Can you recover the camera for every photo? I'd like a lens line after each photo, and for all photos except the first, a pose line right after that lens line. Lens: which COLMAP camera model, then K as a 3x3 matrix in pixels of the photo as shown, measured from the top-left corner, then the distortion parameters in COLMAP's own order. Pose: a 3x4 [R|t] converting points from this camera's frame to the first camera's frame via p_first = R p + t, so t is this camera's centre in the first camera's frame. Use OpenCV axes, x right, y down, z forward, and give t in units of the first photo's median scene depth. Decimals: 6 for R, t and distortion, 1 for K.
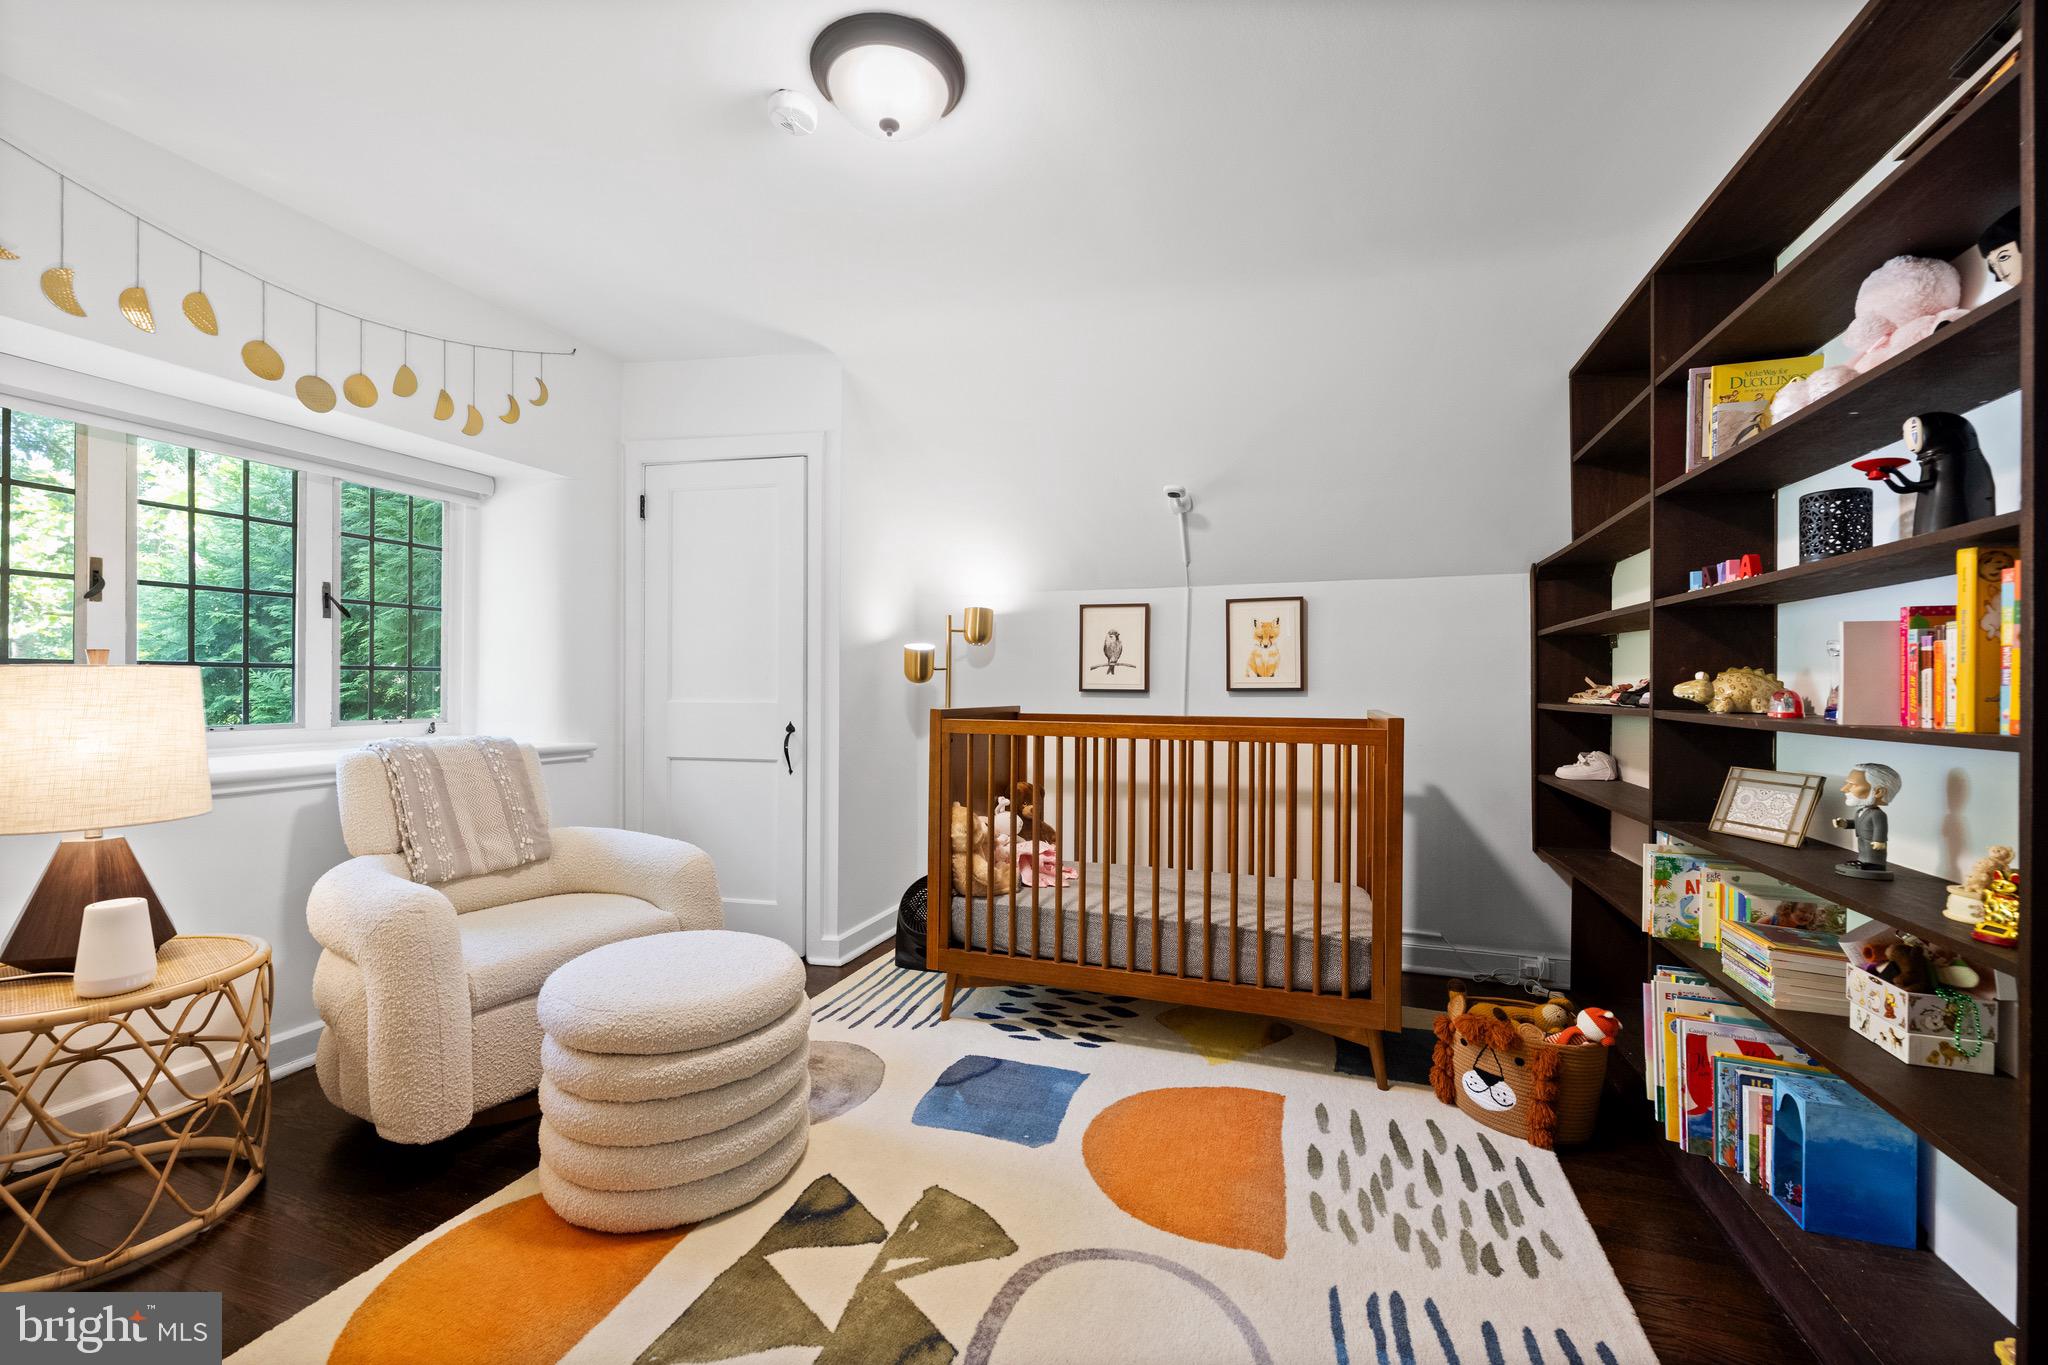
lens RADIAL K [[845.6, 0, 1004.6], [0, 845.6, 684.6], [0, 0, 1]] dist [0.004482, -0.000986]
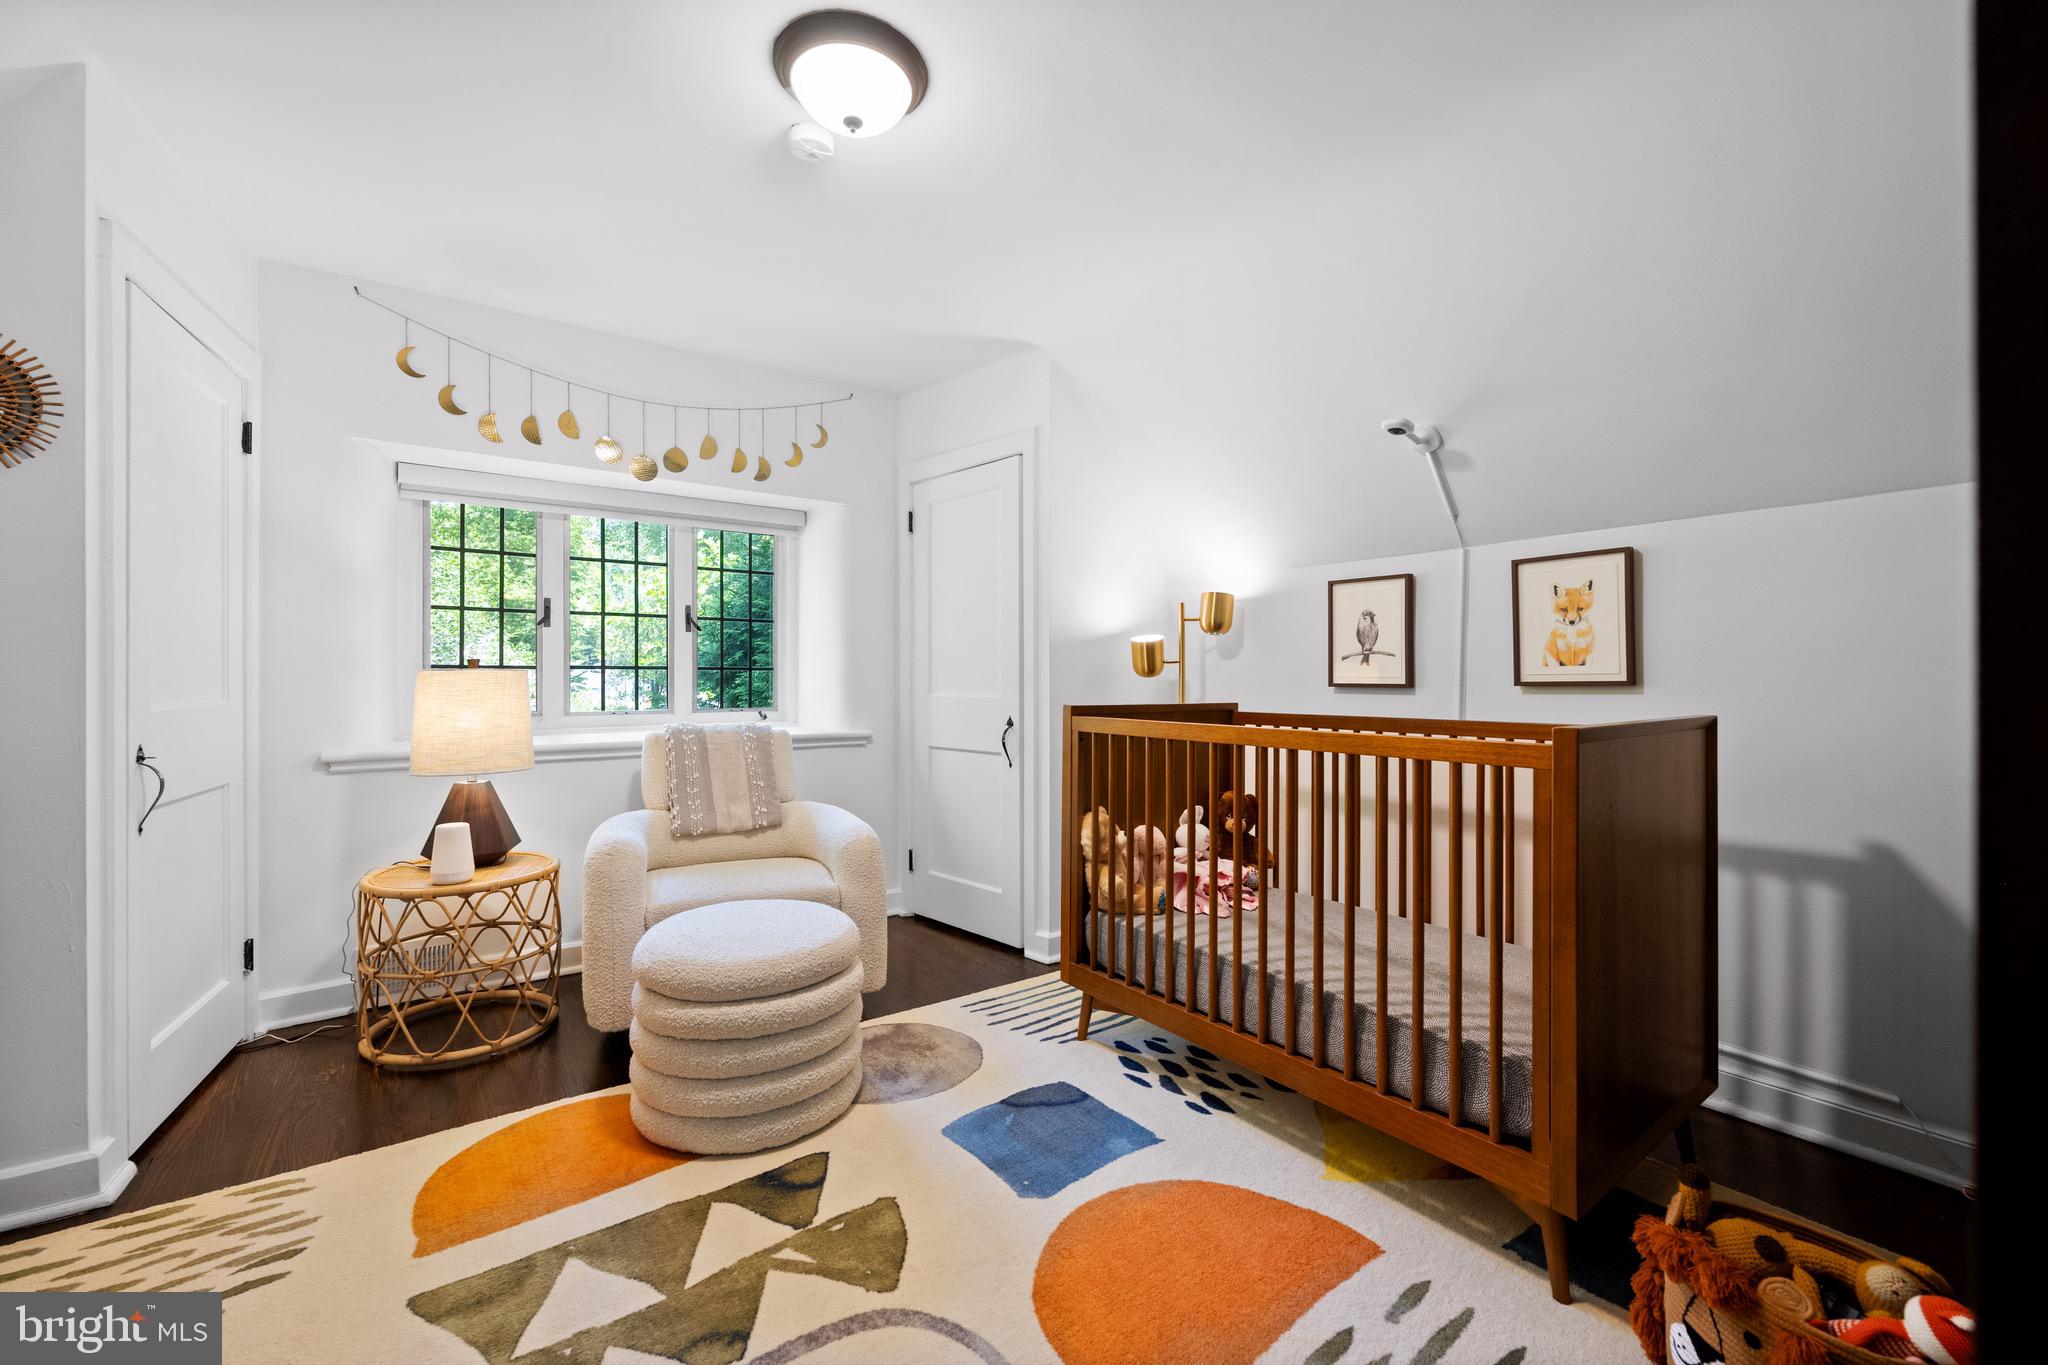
lens RADIAL K [[845.6, 0, 998.3], [0, 845.6, 677.4], [0, 0, 1]] dist [0.004482, -0.000986]
pose [[0.823640, -0.006077, -0.567080, 0.397010], [0.004790, 0.999981, -0.003758, 0.000981], [0.567093, 0.000379, 0.823654, 0.188491]]
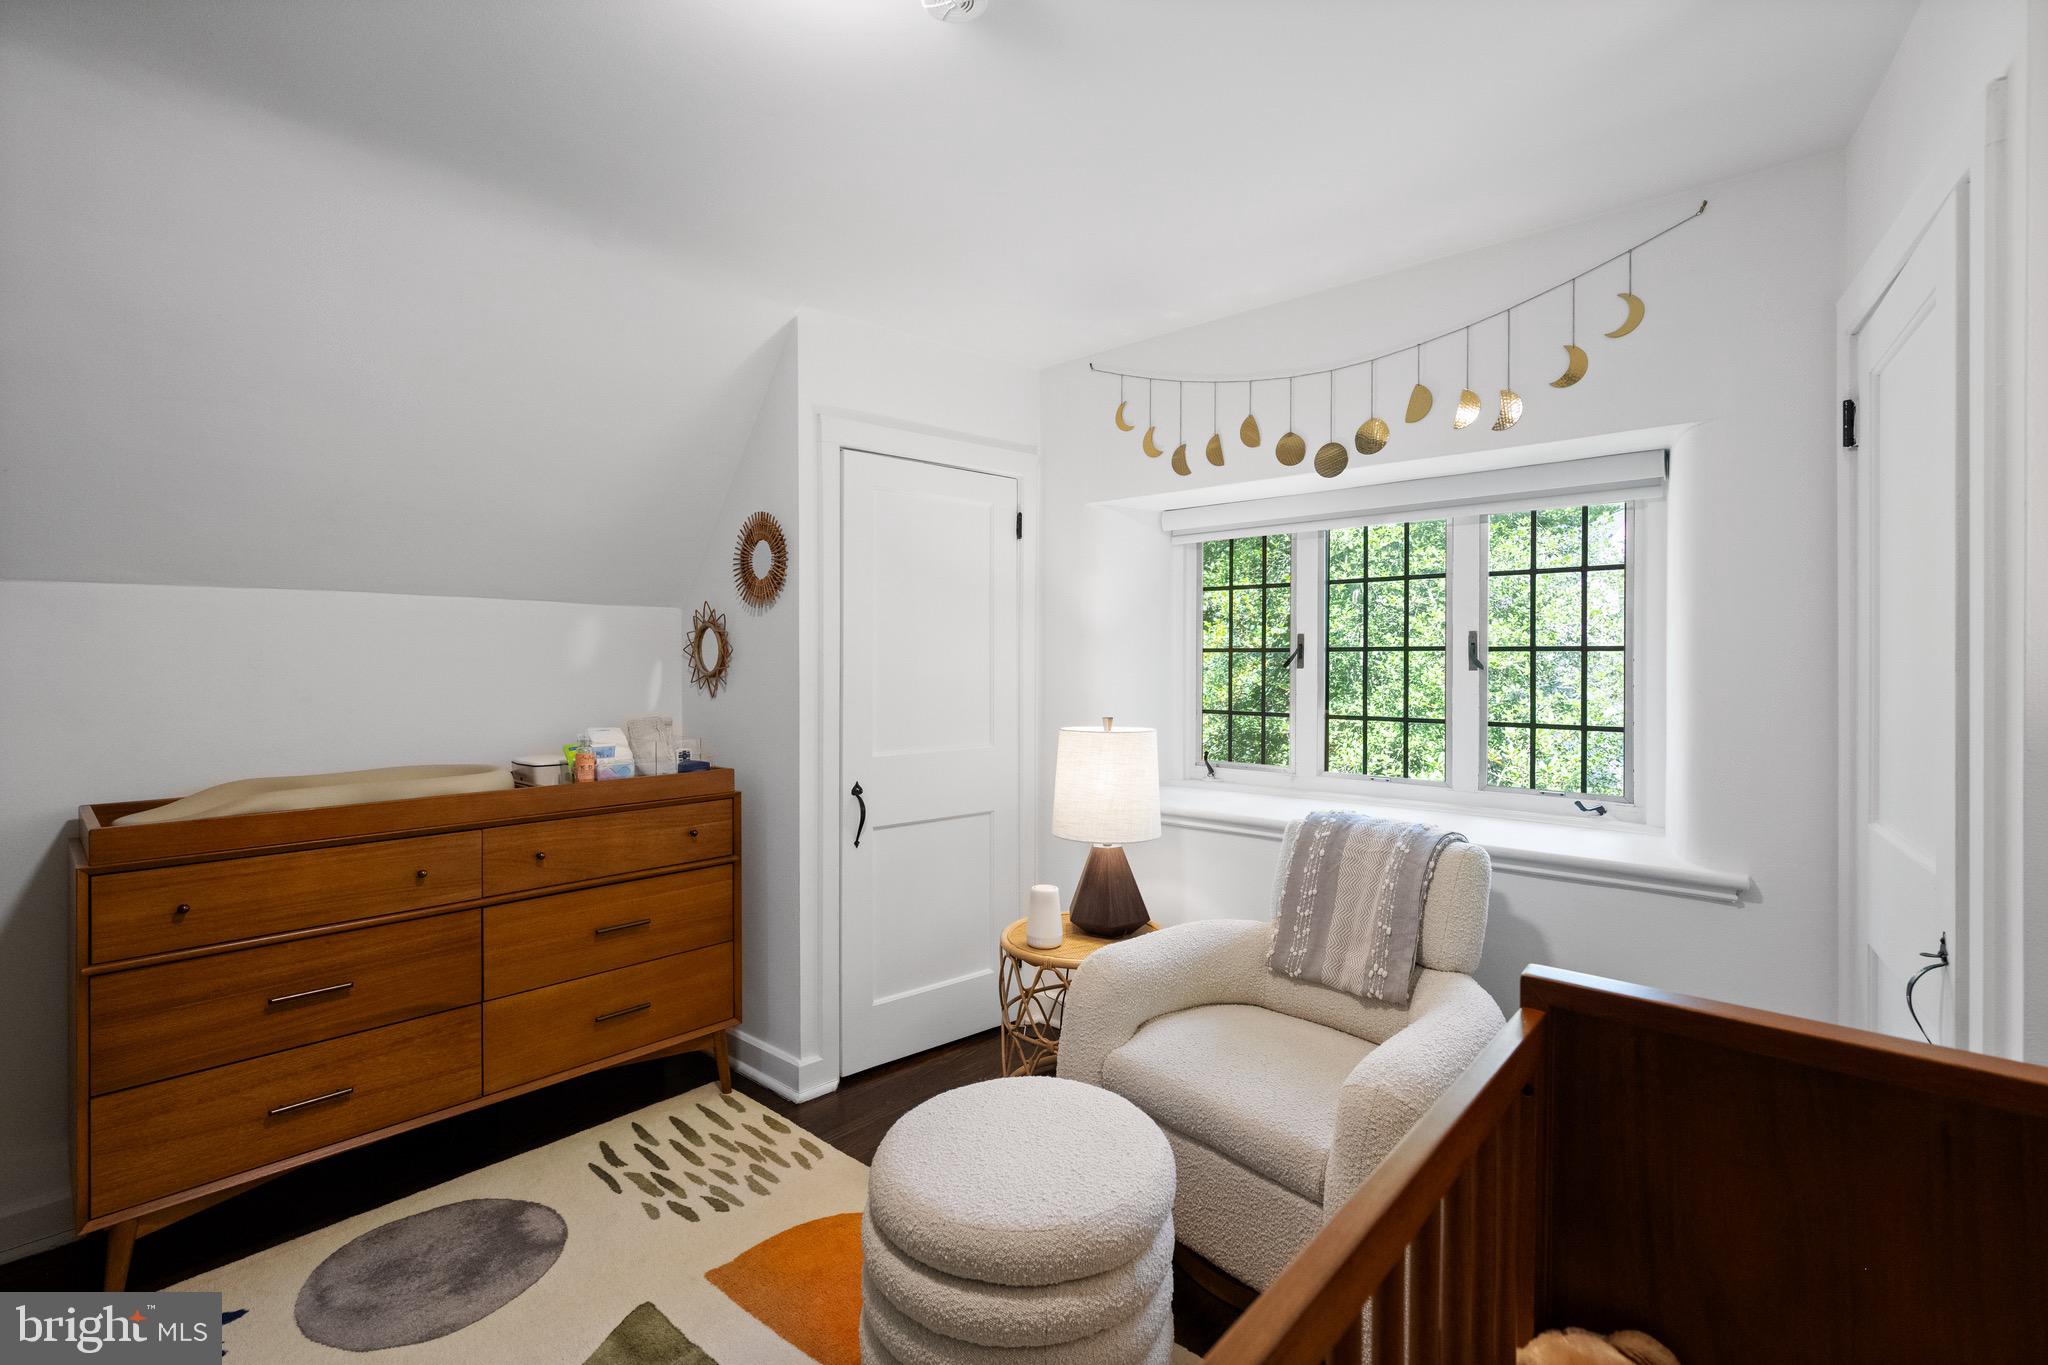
lens RADIAL K [[901.7, 0, 1037.7], [0, 901.7, 669.9], [0, 0, 1]] dist [-0.000611, 0.000057]
pose [[-0.343032, -0.000936, -0.939323, 0.300316], [-0.005450, 0.999985, 0.000994, -0.084333], [0.939308, 0.005460, -0.343032, 0.968831]]
